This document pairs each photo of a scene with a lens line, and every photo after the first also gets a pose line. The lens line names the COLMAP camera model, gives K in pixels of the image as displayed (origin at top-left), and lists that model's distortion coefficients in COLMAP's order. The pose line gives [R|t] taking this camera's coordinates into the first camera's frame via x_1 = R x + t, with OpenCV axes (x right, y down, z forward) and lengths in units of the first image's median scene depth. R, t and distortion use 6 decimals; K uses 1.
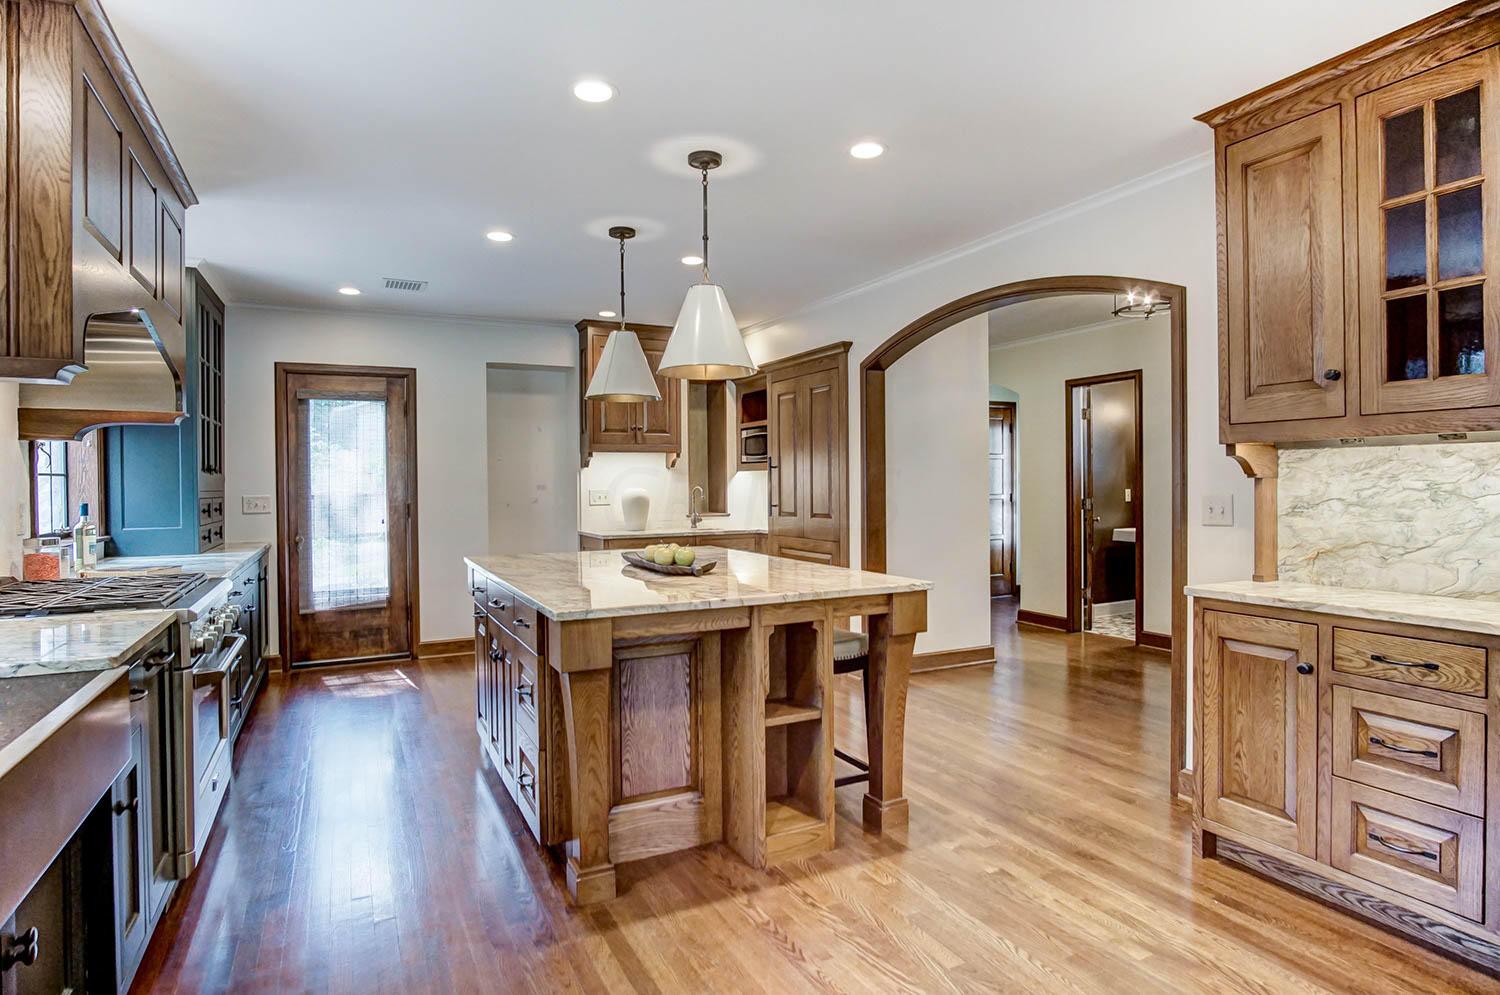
lens RADIAL K [[810.0, 0, 746.5], [0, 810.0, 486.5], [0, 0, 1]] dist [-0.019650, 0.001681]
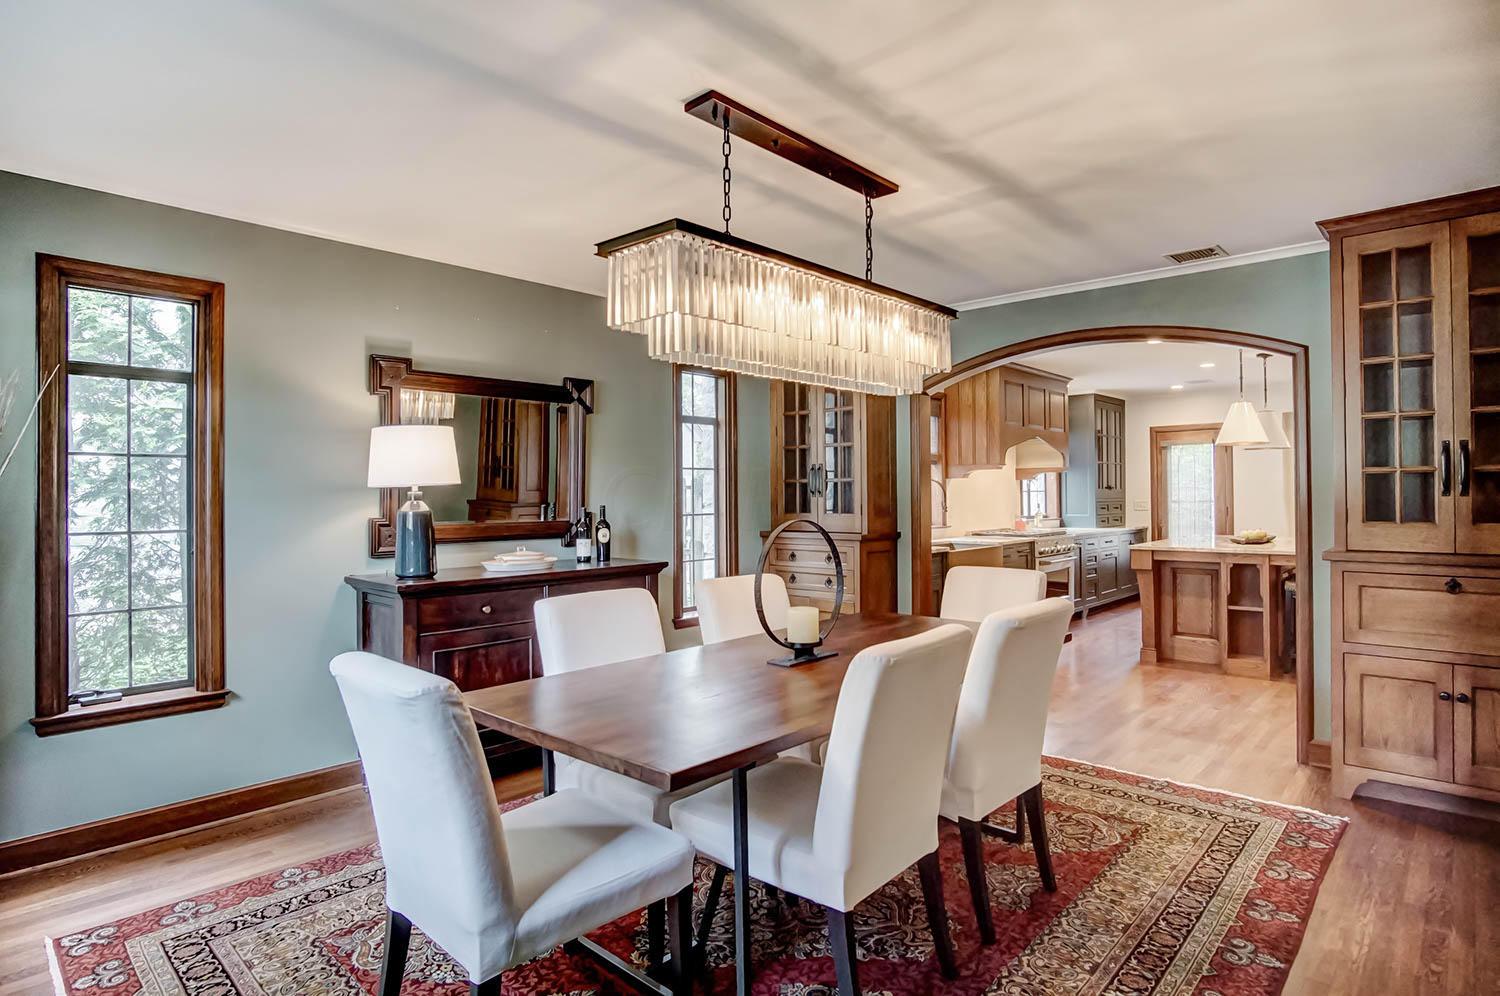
lens RADIAL K [[810.0, 0, 746.5], [0, 810.0, 487.0], [0, 0, 1]] dist [-0.019650, 0.001681]
pose [[0.346544, -0.007278, -0.938006, 0.770109], [0.006203, 0.999966, -0.005467, -0.014282], [0.938013, -0.003924, 0.346577, -0.468376]]
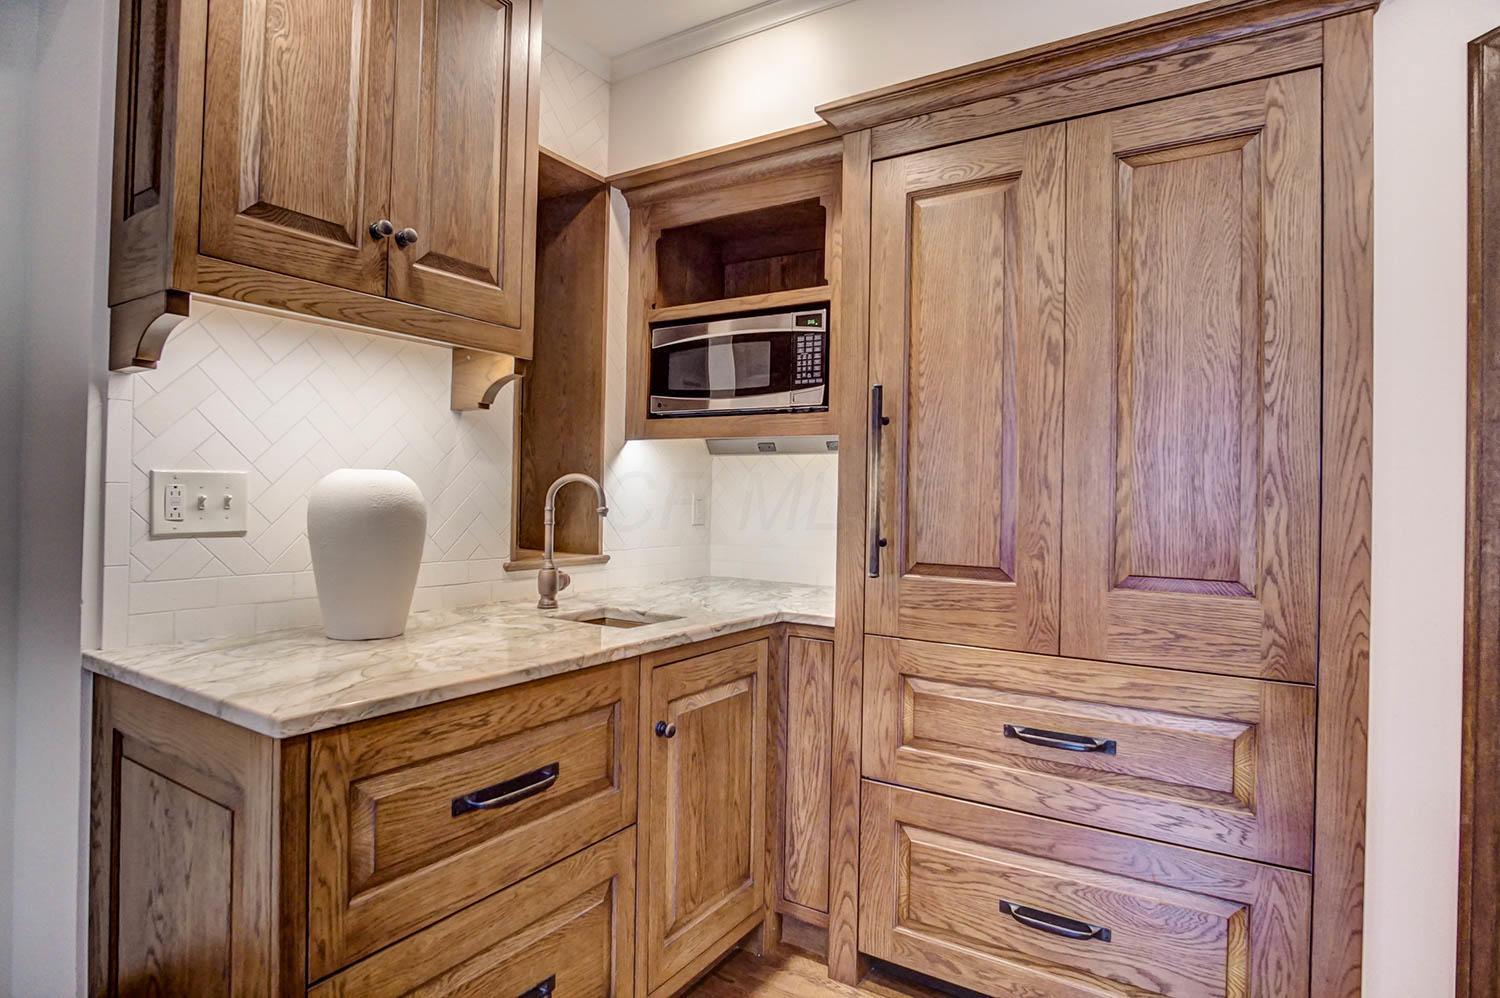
lens RADIAL K [[810.0, 0, 746.5], [0, 810.0, 488.0], [0, 0, 1]] dist [-0.019650, 0.001681]
pose [[0.854002, 0.033651, 0.519181, -0.186331], [-0.028333, 0.999433, -0.018174, 0.010072], [-0.519498, 0.000811, 0.854471, 0.797665]]
